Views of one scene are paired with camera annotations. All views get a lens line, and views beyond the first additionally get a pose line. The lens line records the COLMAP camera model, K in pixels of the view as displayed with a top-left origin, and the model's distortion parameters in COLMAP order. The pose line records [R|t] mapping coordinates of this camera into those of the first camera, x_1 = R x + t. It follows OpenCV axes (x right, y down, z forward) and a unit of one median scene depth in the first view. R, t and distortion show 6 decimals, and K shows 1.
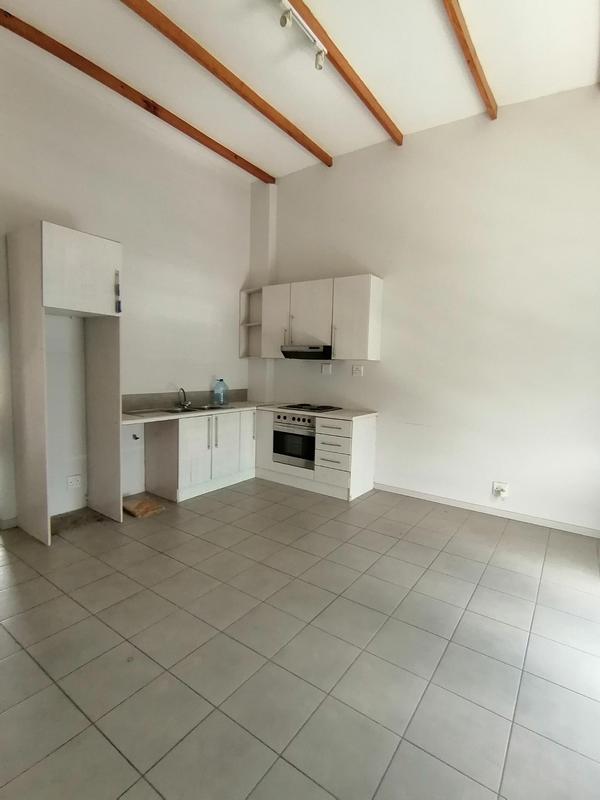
lens RADIAL K [[391.7, 0, 300.0], [0, 391.7, 400.0], [0, 0, 1]] dist [0.019722, -0.021976]
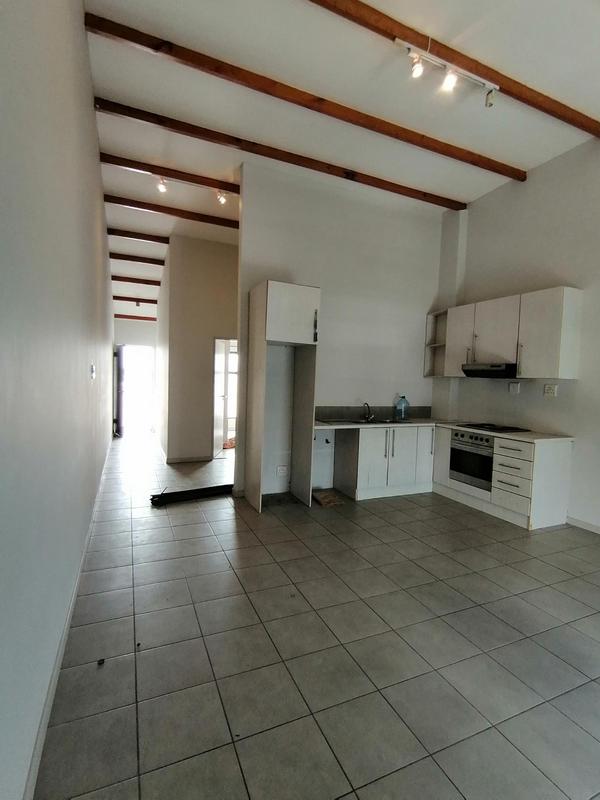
lens RADIAL K [[391.7, 0, 300.0], [0, 391.7, 400.0], [0, 0, 1]] dist [0.019722, -0.021976]
pose [[0.857092, 0.029437, -0.514321, 0.126227], [-0.055522, 0.997829, -0.035413, 0.013290], [0.512162, 0.058908, 0.856866, -0.091238]]
